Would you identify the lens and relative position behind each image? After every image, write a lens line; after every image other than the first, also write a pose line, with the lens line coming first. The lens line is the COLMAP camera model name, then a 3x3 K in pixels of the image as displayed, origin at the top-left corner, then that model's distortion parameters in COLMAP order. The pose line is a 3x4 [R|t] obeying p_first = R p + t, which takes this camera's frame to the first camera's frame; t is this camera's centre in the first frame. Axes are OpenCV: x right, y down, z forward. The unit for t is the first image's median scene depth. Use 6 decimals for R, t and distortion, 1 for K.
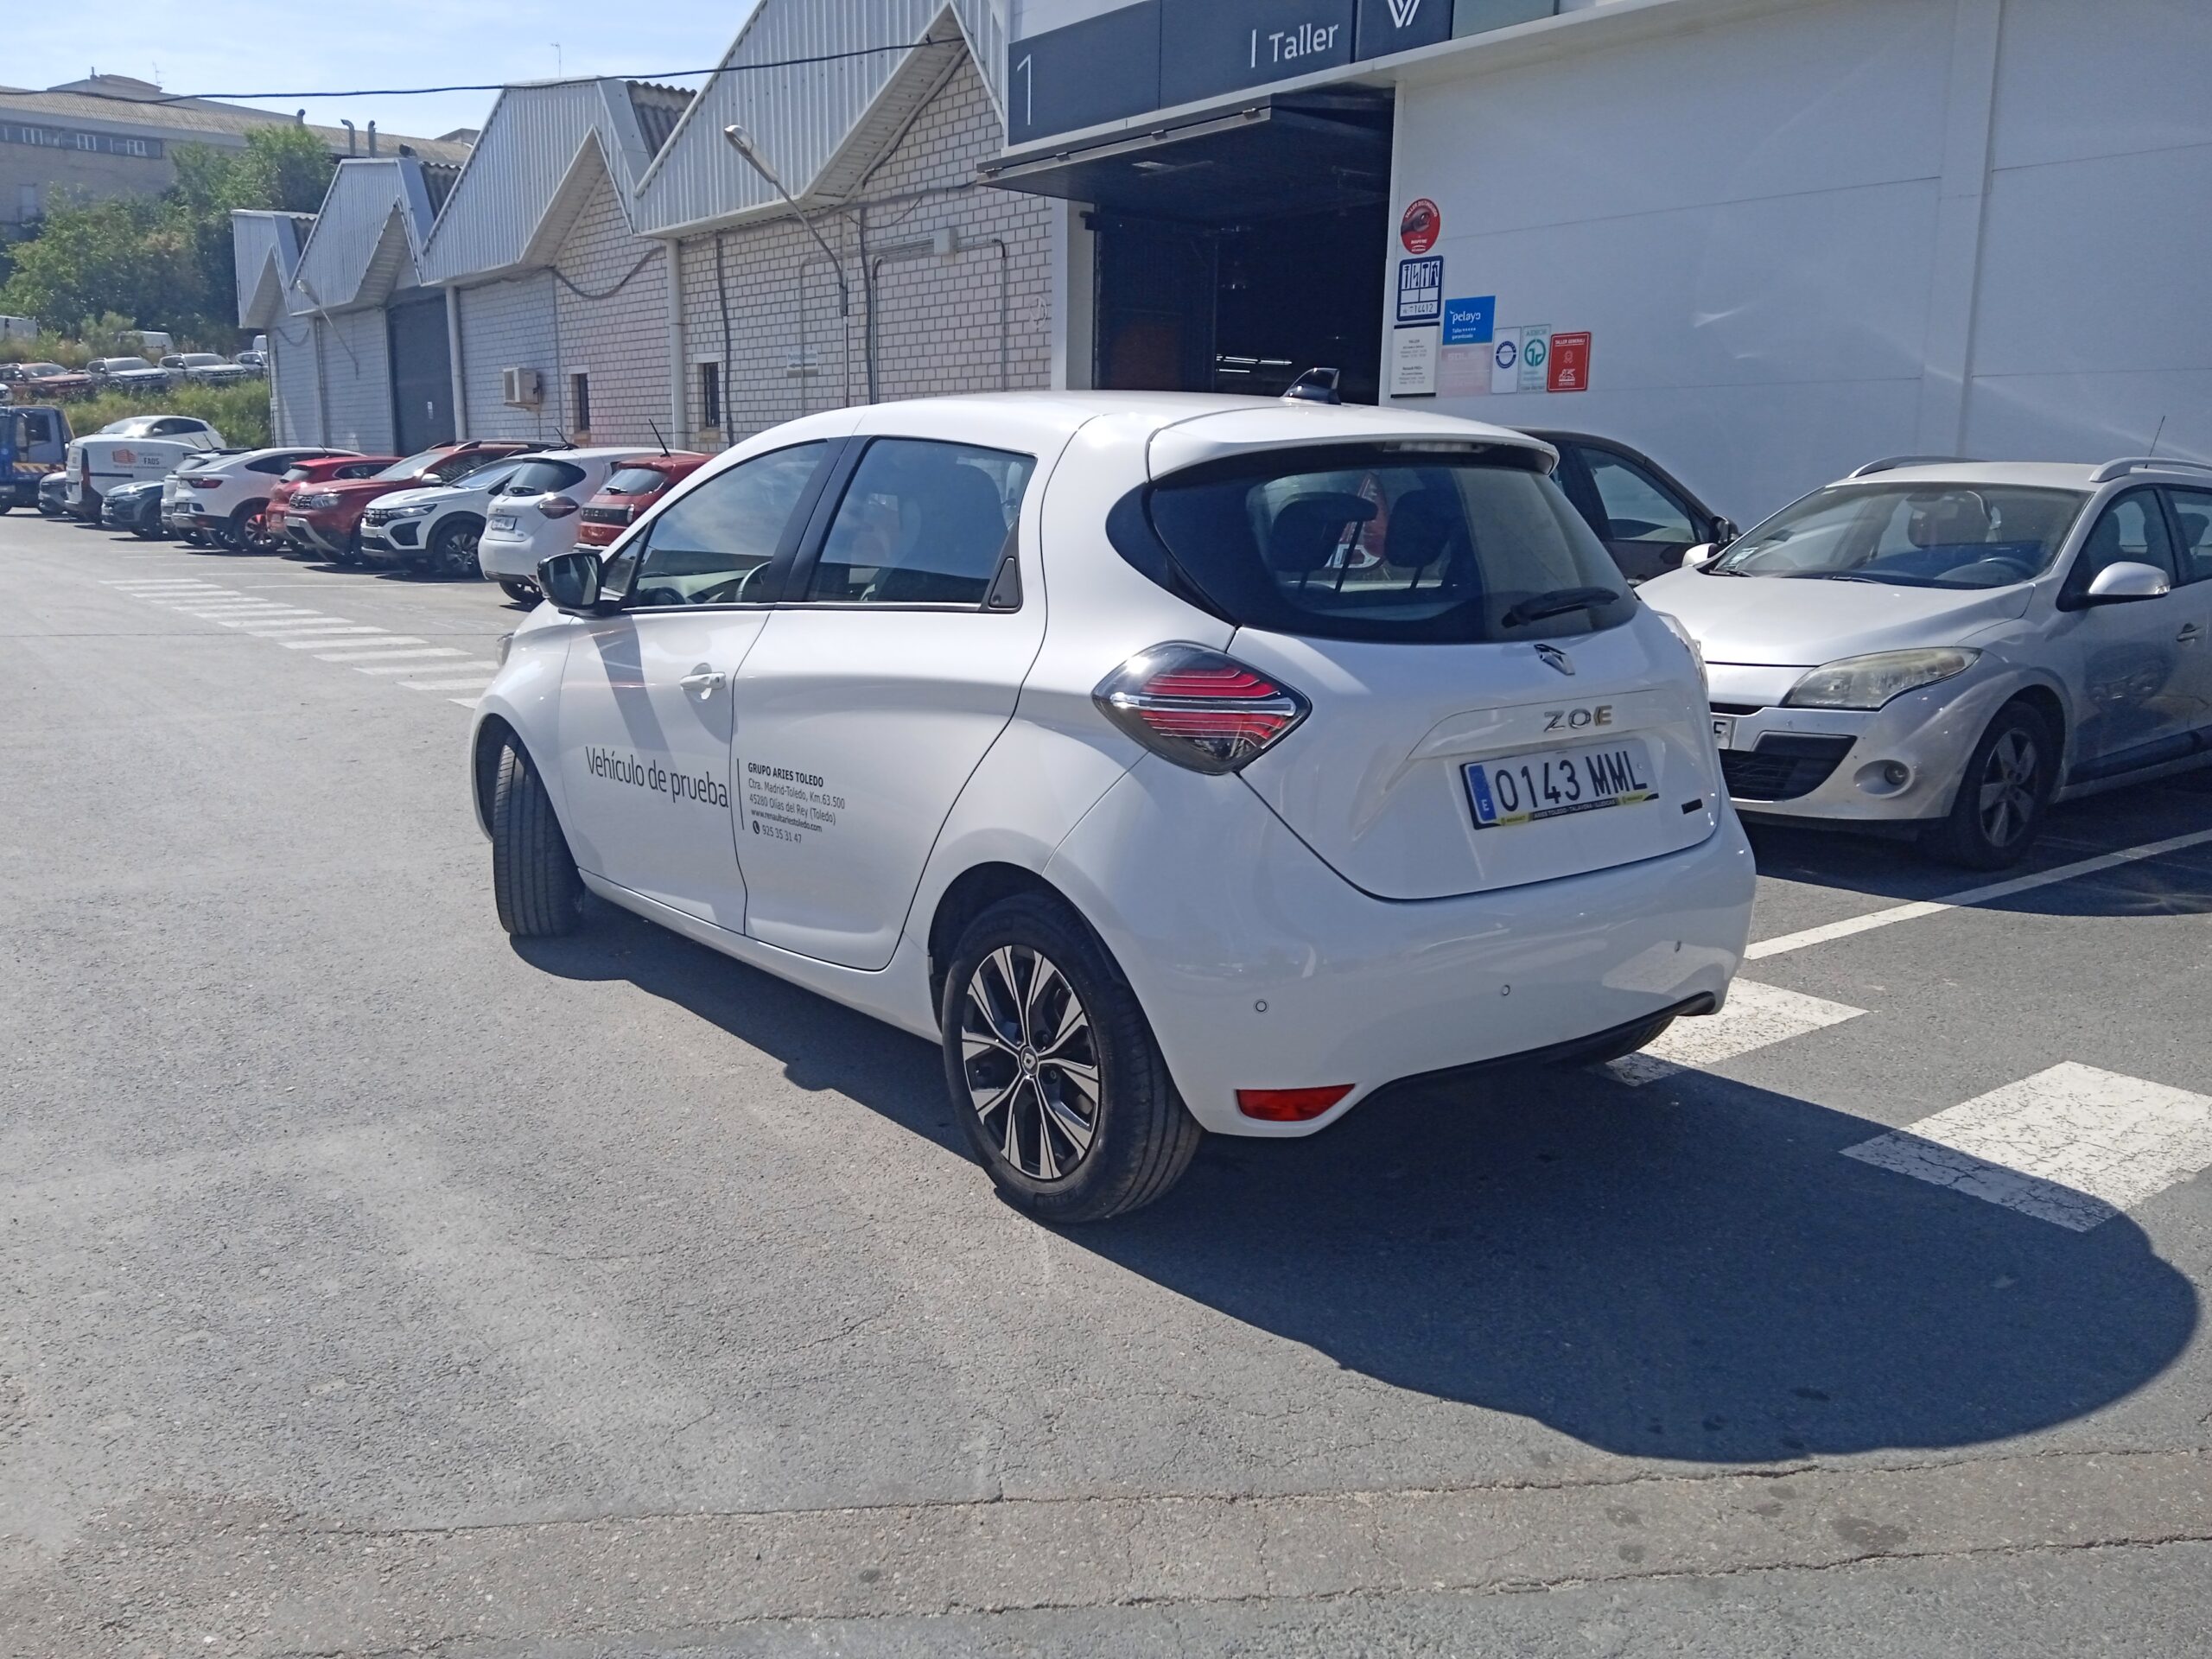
lens RADIAL K [[1792.5, 0, 1103.6], [0, 1792.5, 844.7], [0, 0, 1]] dist [0.092498, -0.155844]
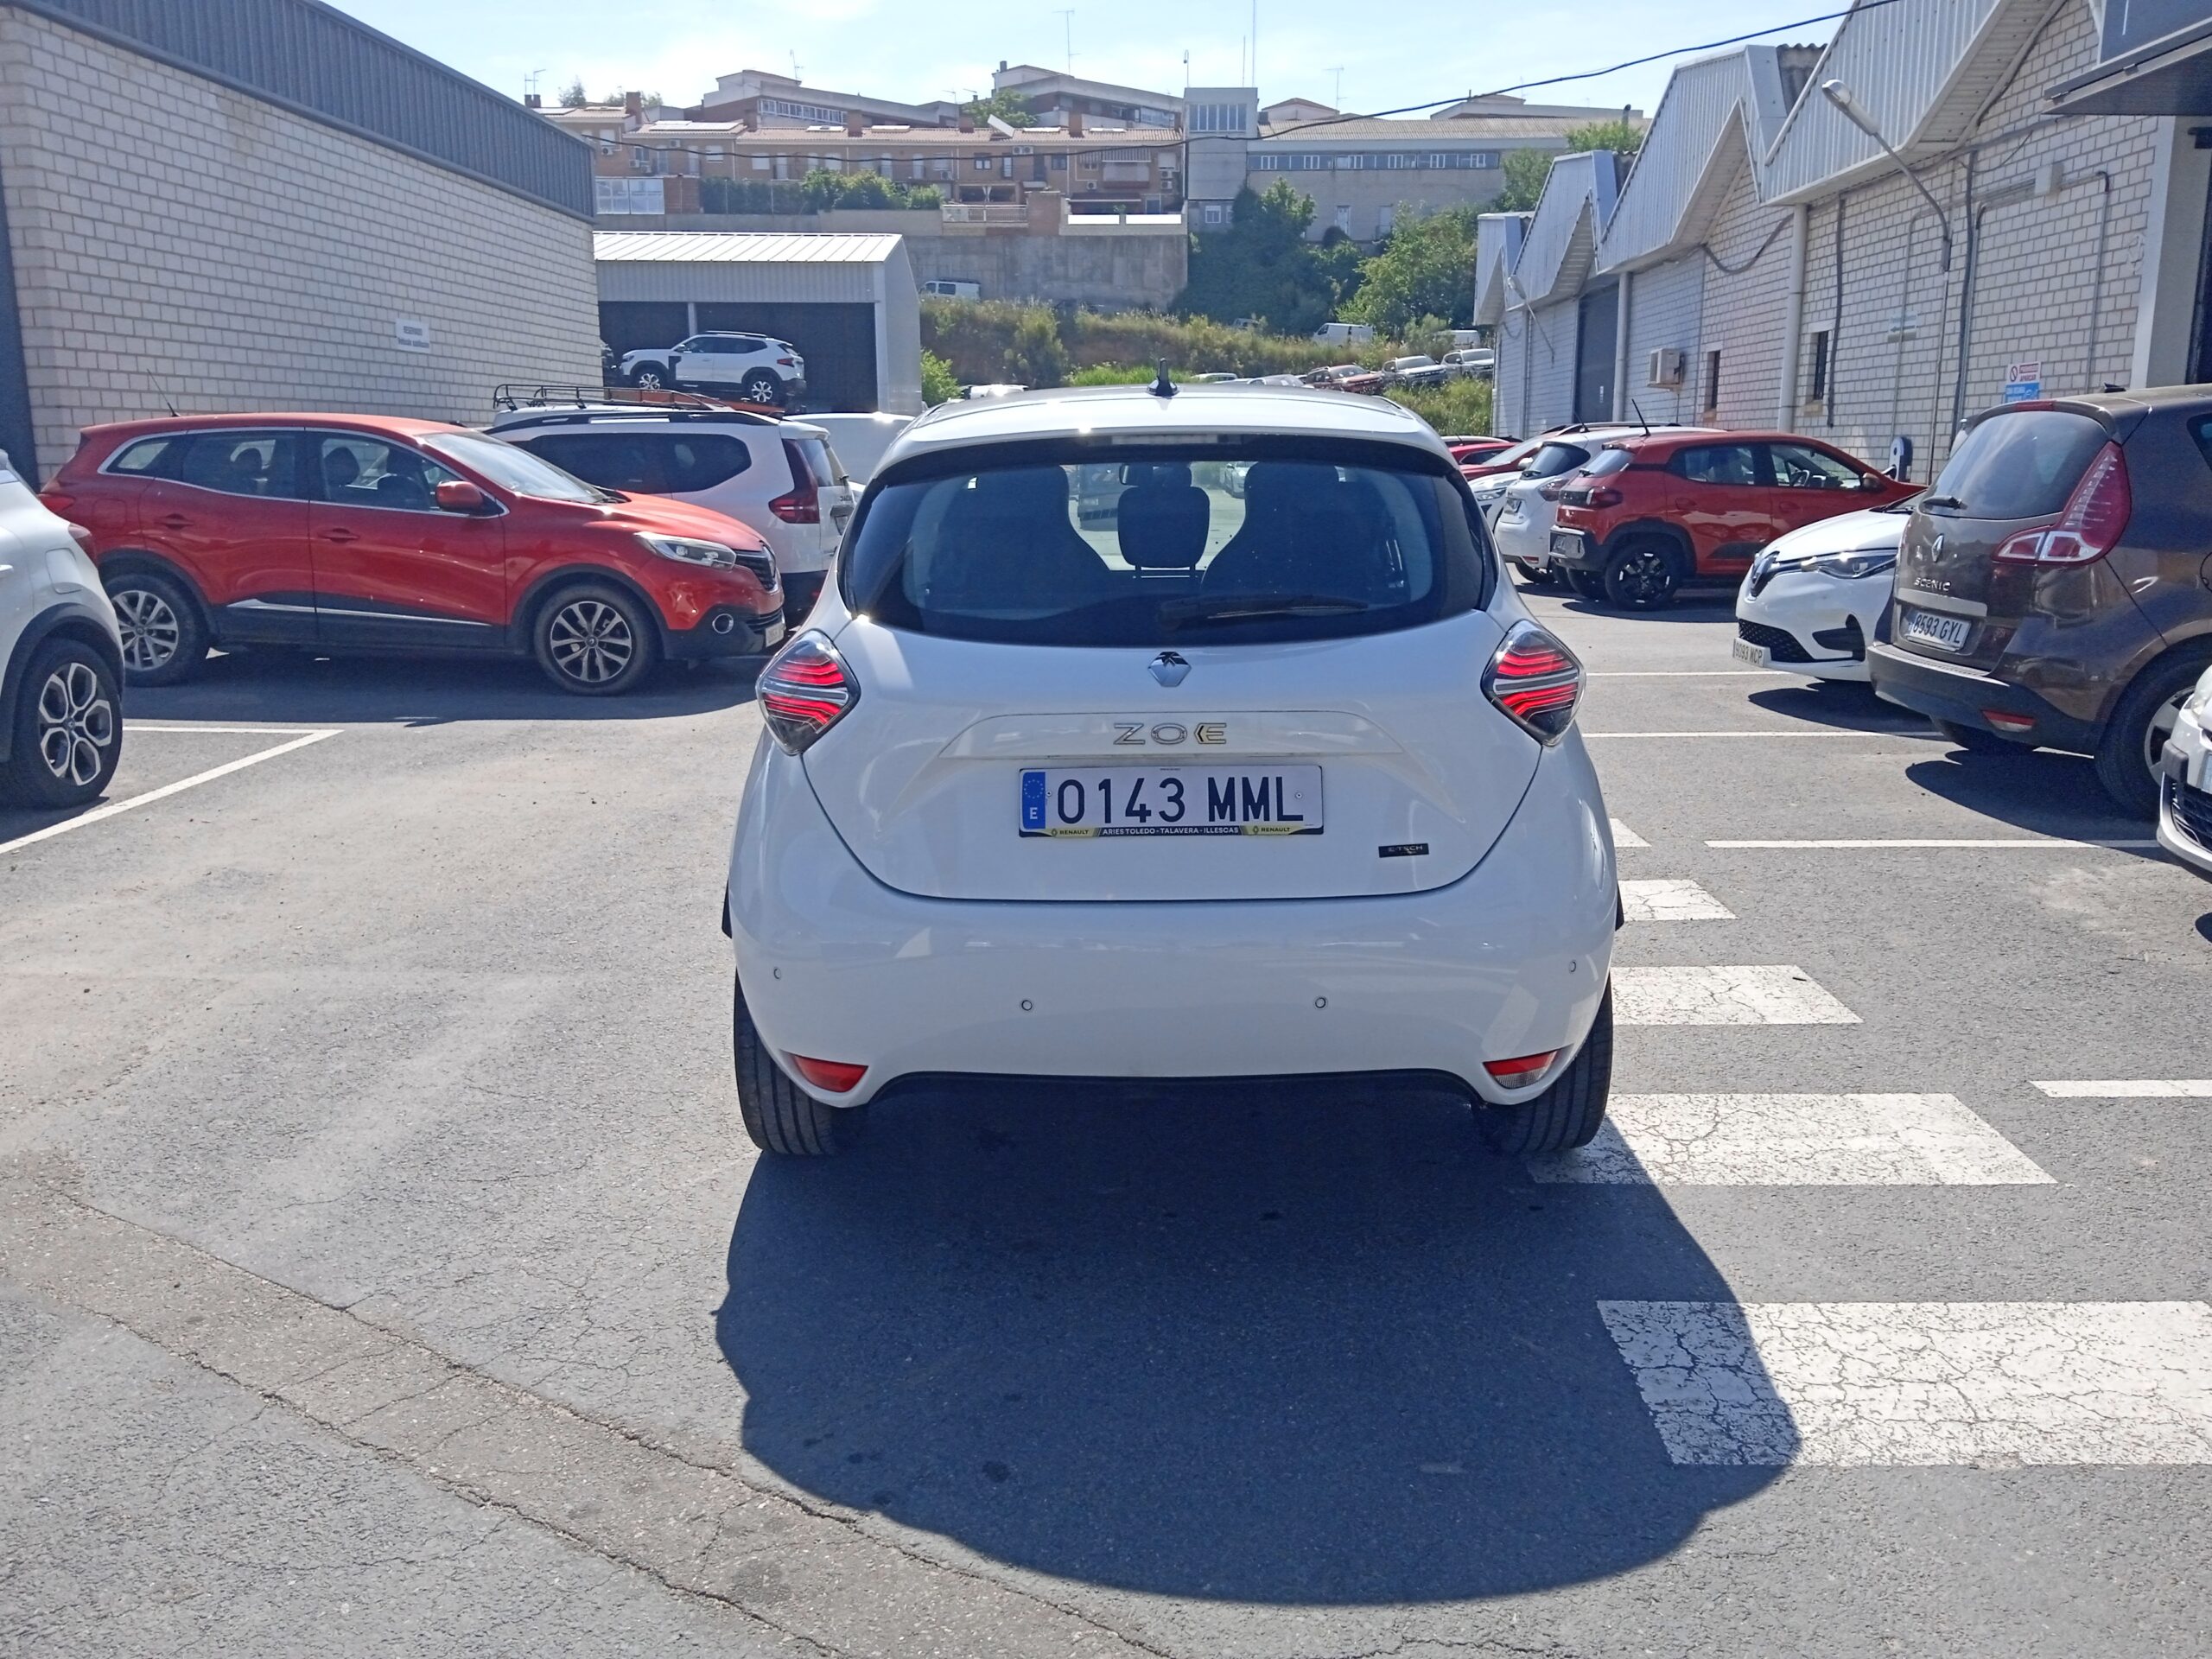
lens RADIAL K [[1797.8, 0, 1106.0], [0, 1797.8, 829.5], [0, 0, 1]] dist [0.087484, -0.147291]
pose [[0.773575, 0.112260, -0.623682, 0.137892], [-0.110034, 0.993029, 0.042261, -0.009521], [0.624078, 0.035934, 0.780535, 0.043108]]
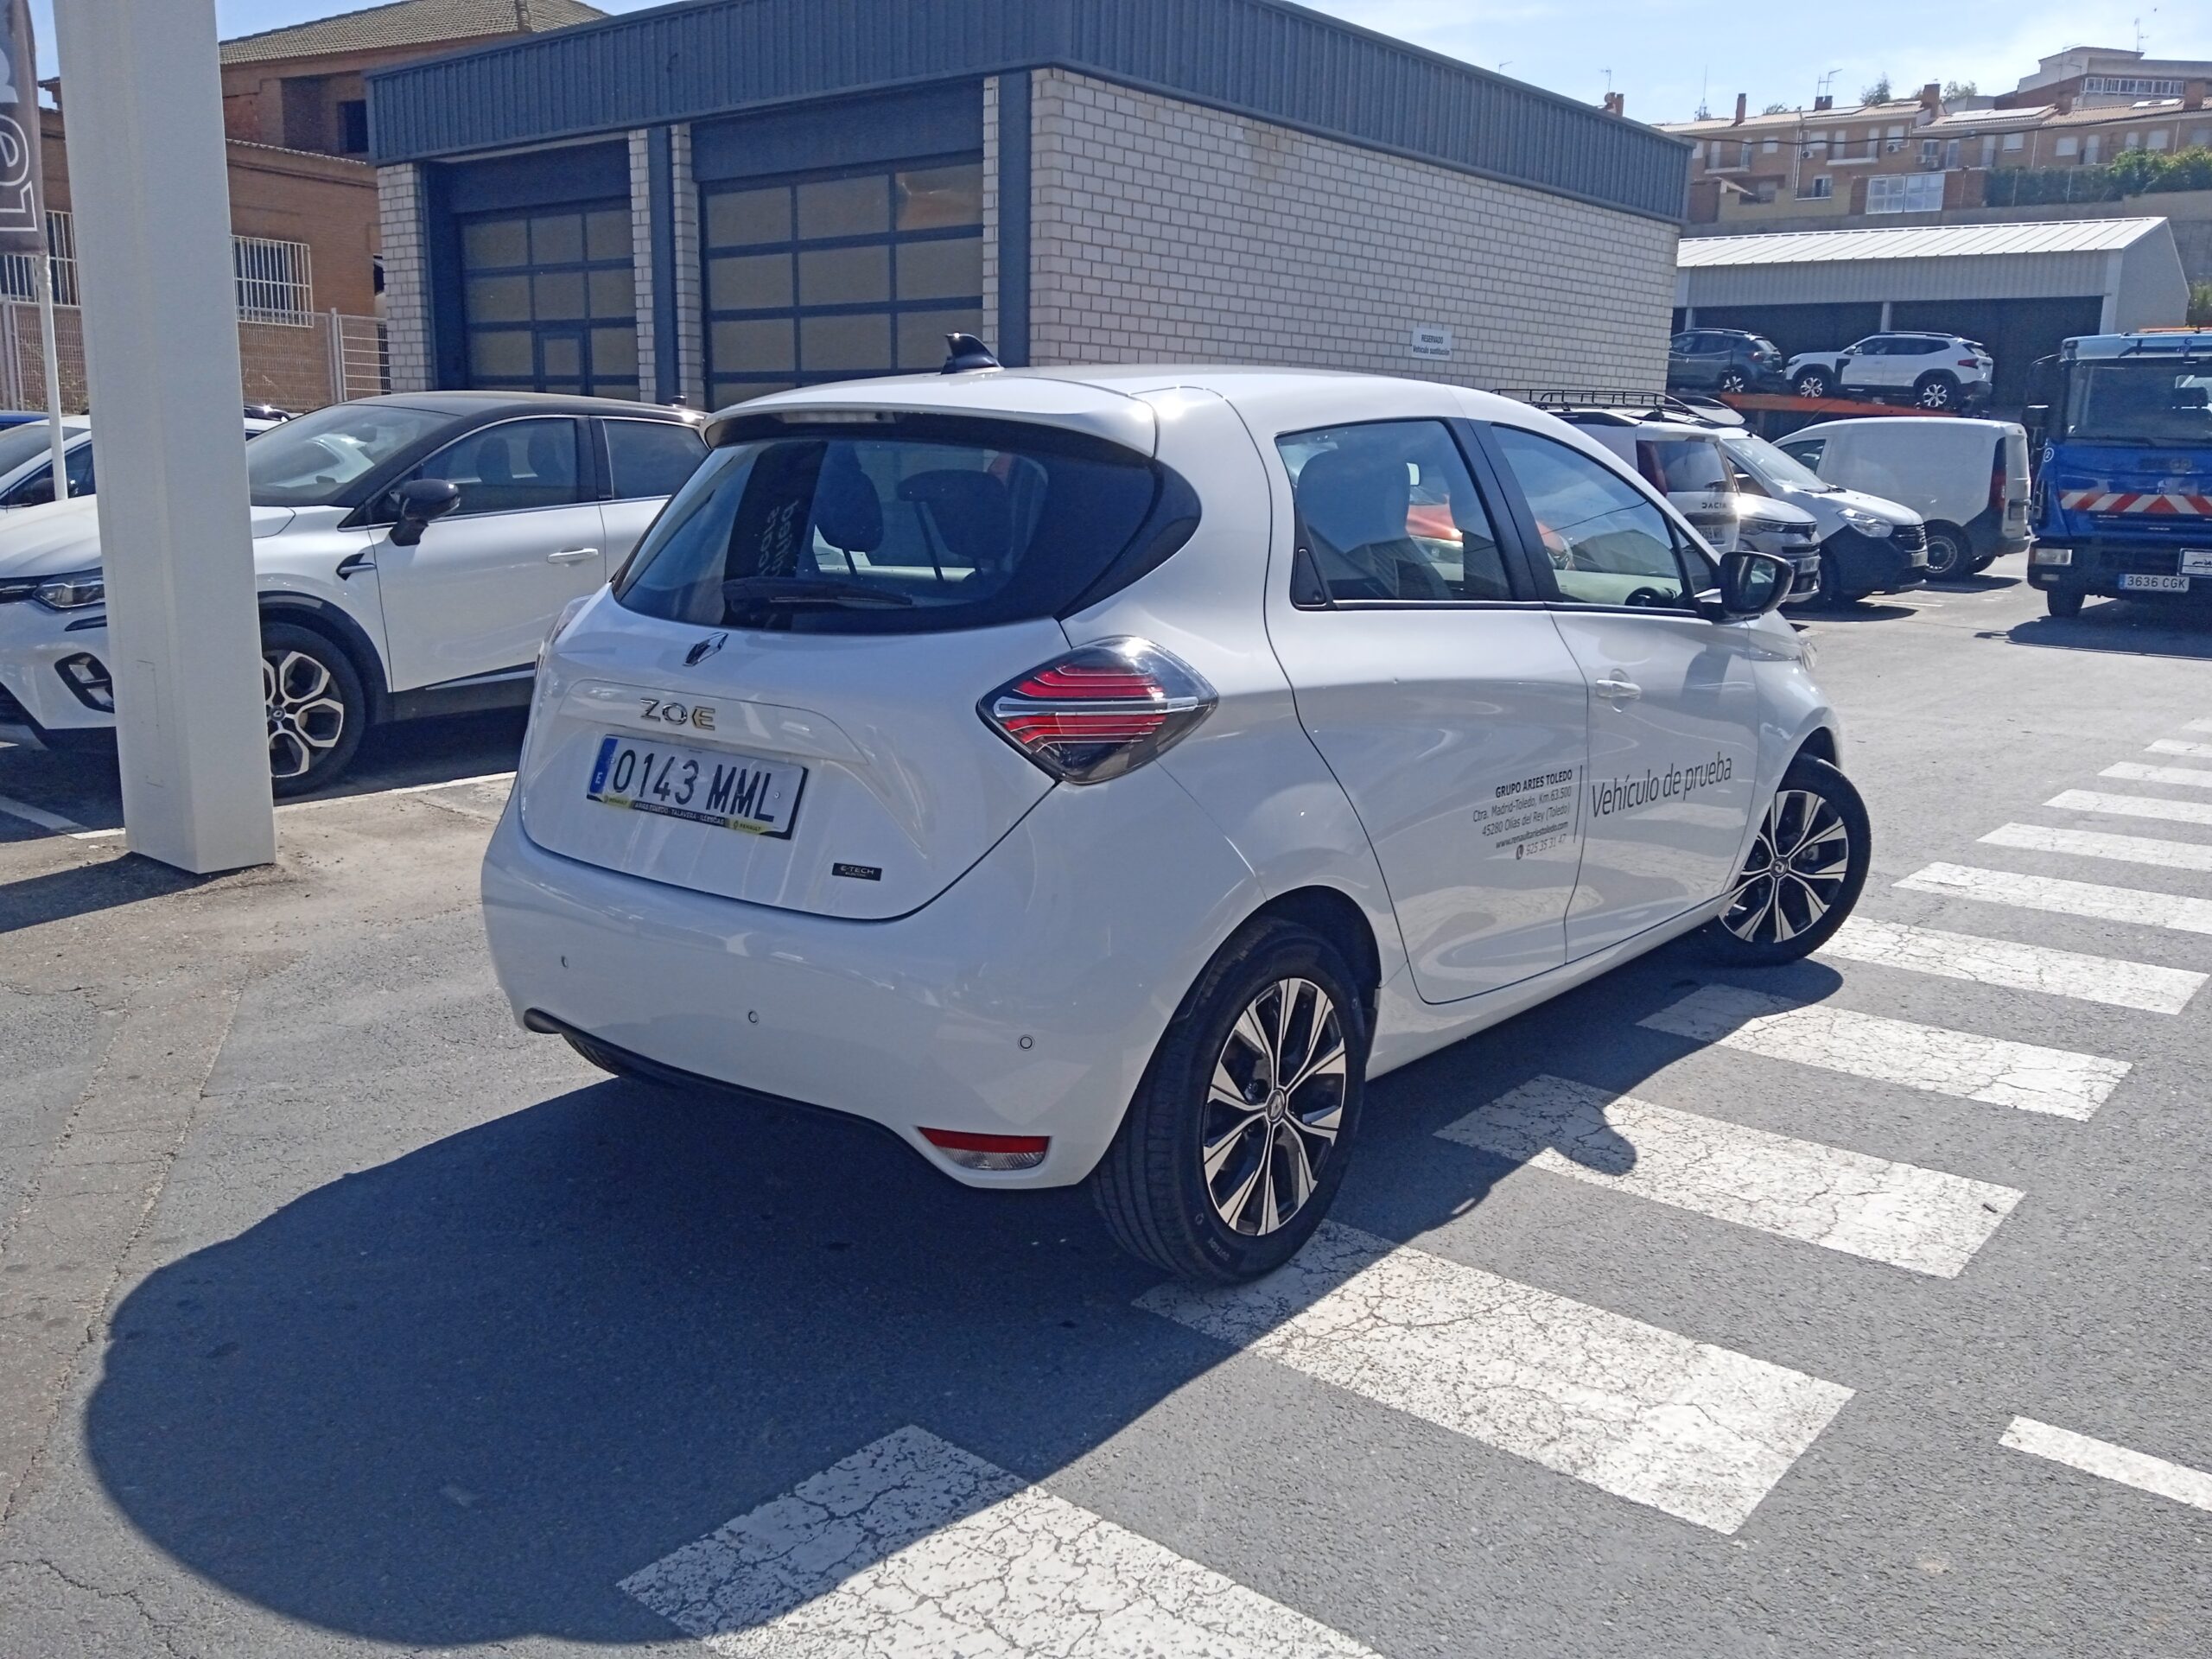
lens RADIAL K [[1792.5, 0, 1103.6], [0, 1792.5, 844.7], [0, 0, 1]] dist [0.092498, -0.155844]
pose [[0.222877, 0.197602, -0.954609, 0.199303], [-0.208020, 0.966327, 0.151461, -0.031558], [0.952394, 0.164821, 0.256477, 0.164847]]
